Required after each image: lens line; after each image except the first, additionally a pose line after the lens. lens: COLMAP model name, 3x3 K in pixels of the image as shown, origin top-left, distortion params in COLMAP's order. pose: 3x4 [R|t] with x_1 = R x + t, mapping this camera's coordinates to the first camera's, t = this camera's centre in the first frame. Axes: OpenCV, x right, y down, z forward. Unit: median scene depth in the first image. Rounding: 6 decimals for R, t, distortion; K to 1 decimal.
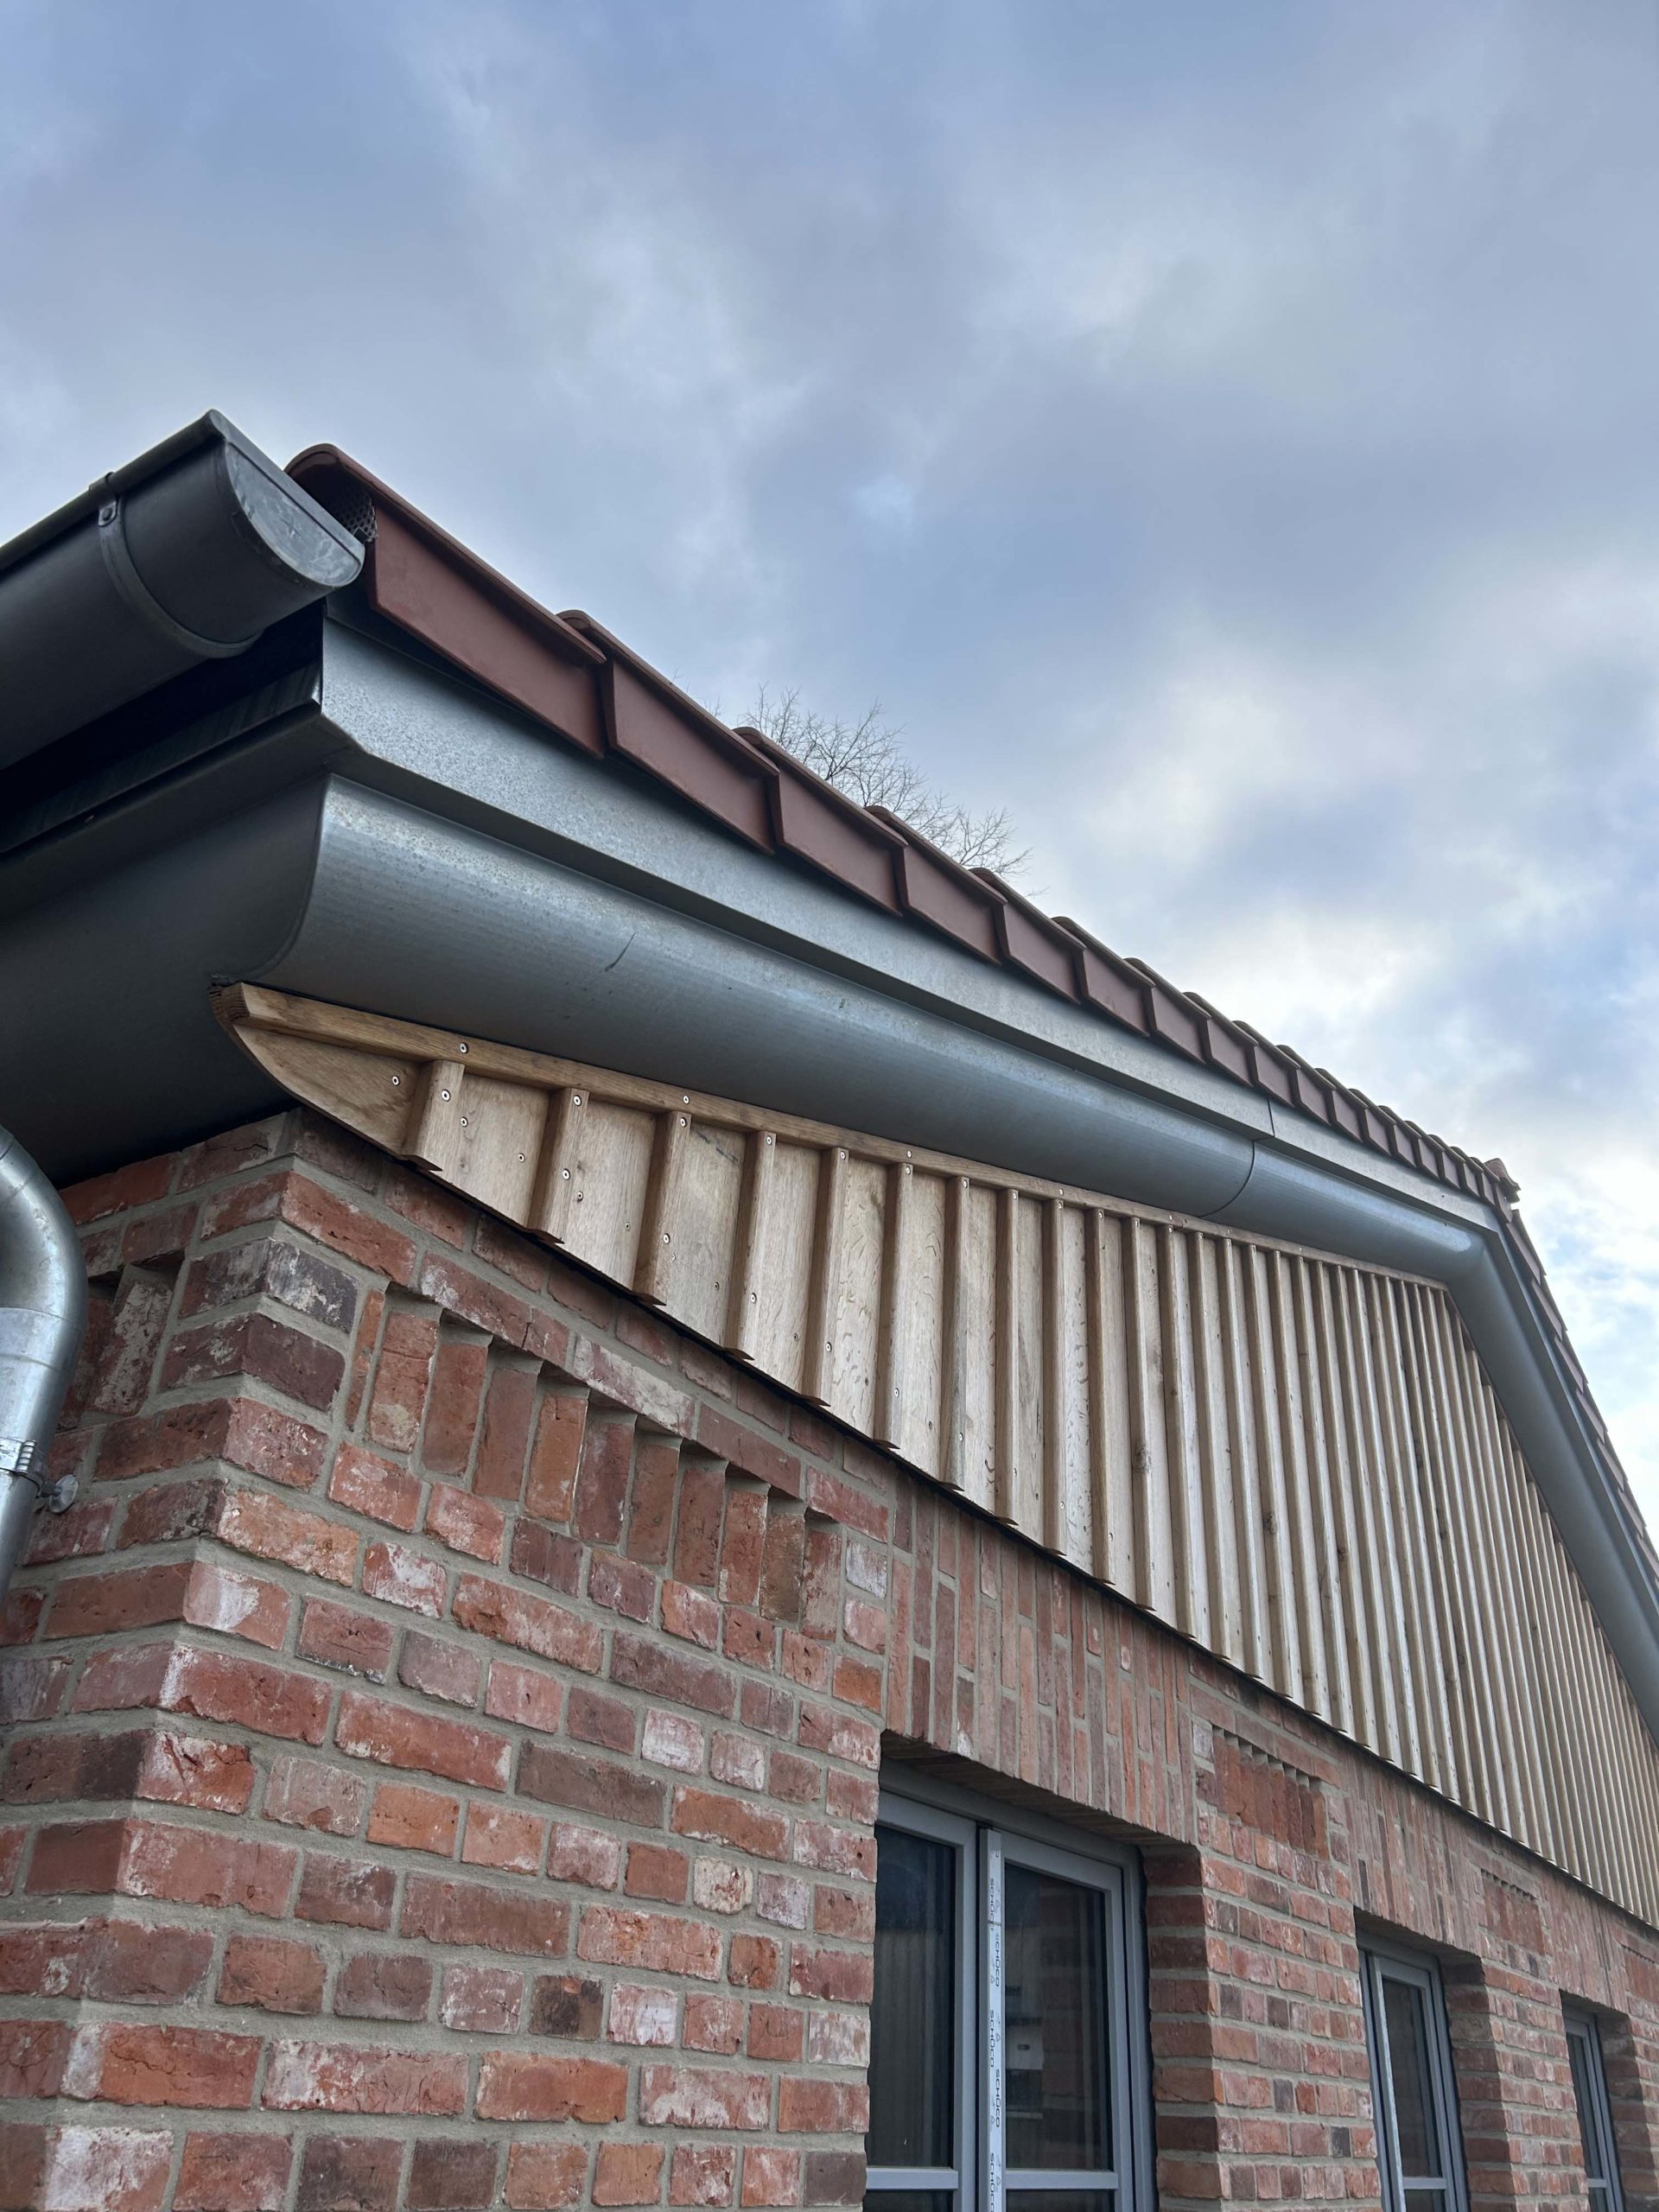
lens RADIAL K [[1662.0, 0, 832.6], [0, 1662.0, 1105.4], [0, 0, 1]] dist [0.005983, -0.016072]
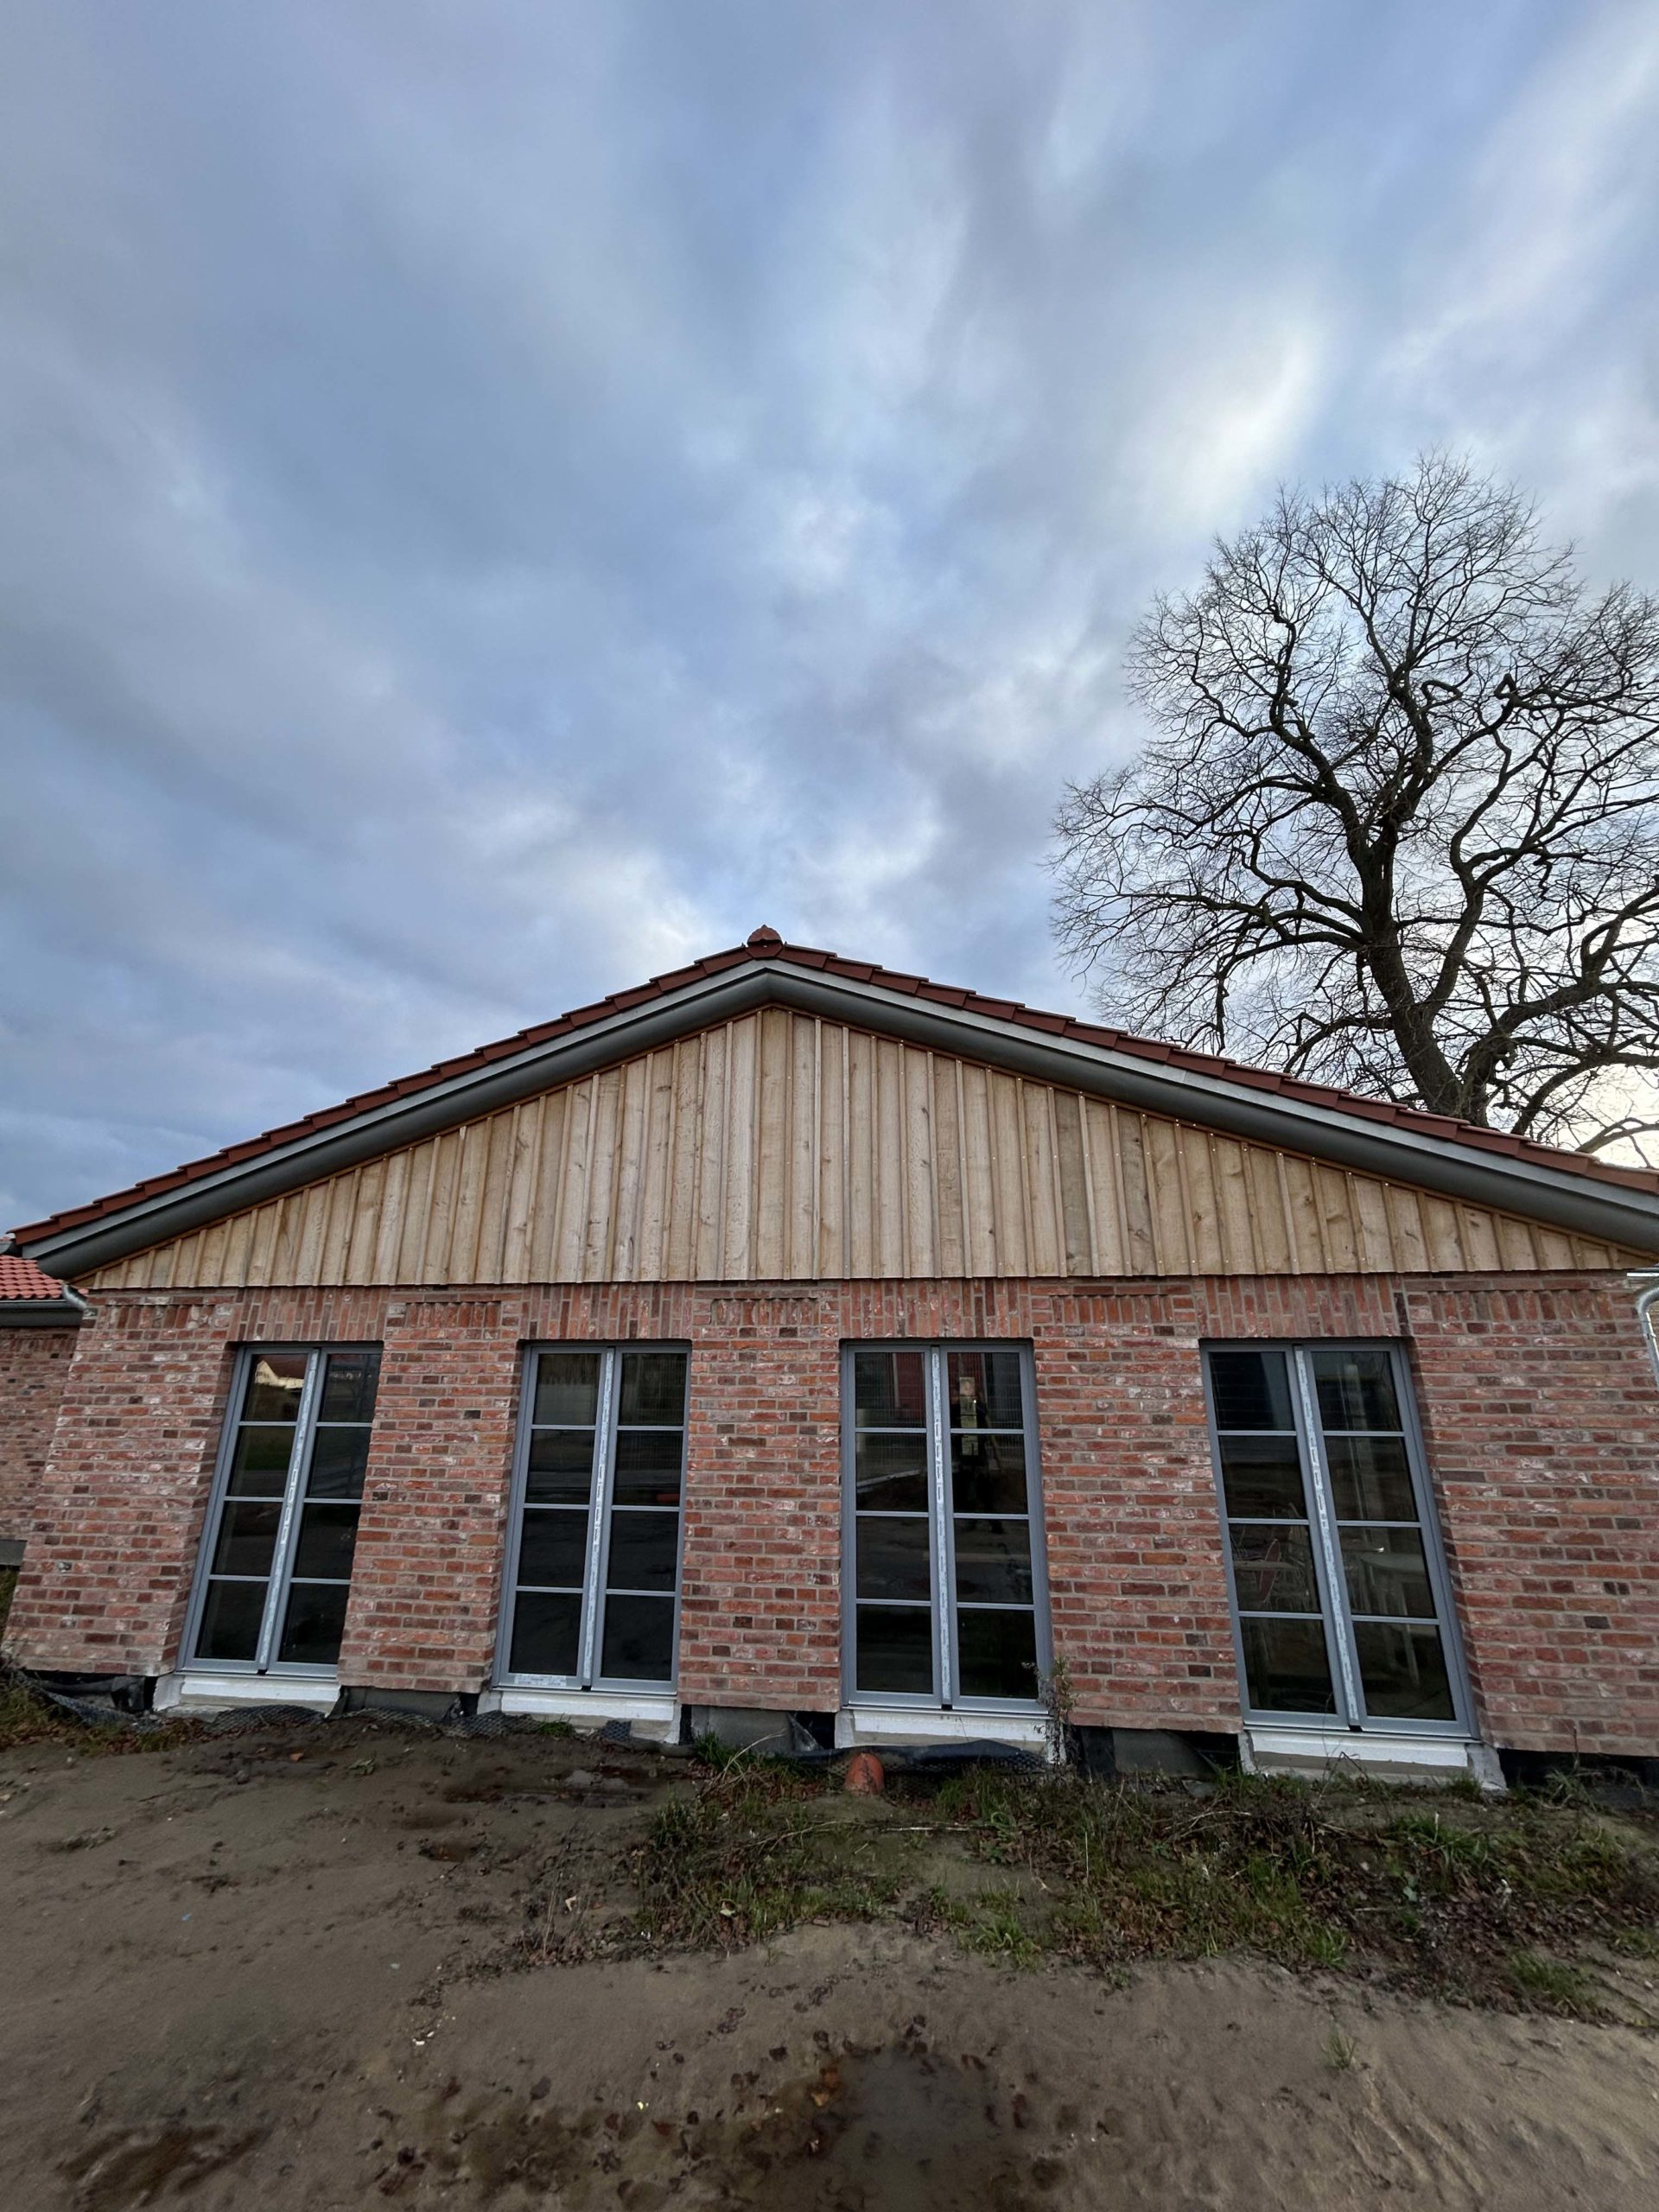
lens RADIAL K [[888.9, 0, 827.7], [0, 888.9, 1116.0], [0, 0, 1]] dist [0.001668, 0.000423]
pose [[0.413176, -0.315347, -0.854308, 3.946609], [0.486646, 0.869400, -0.085558, 1.083914], [0.769715, -0.380395, 0.512678, 1.559514]]
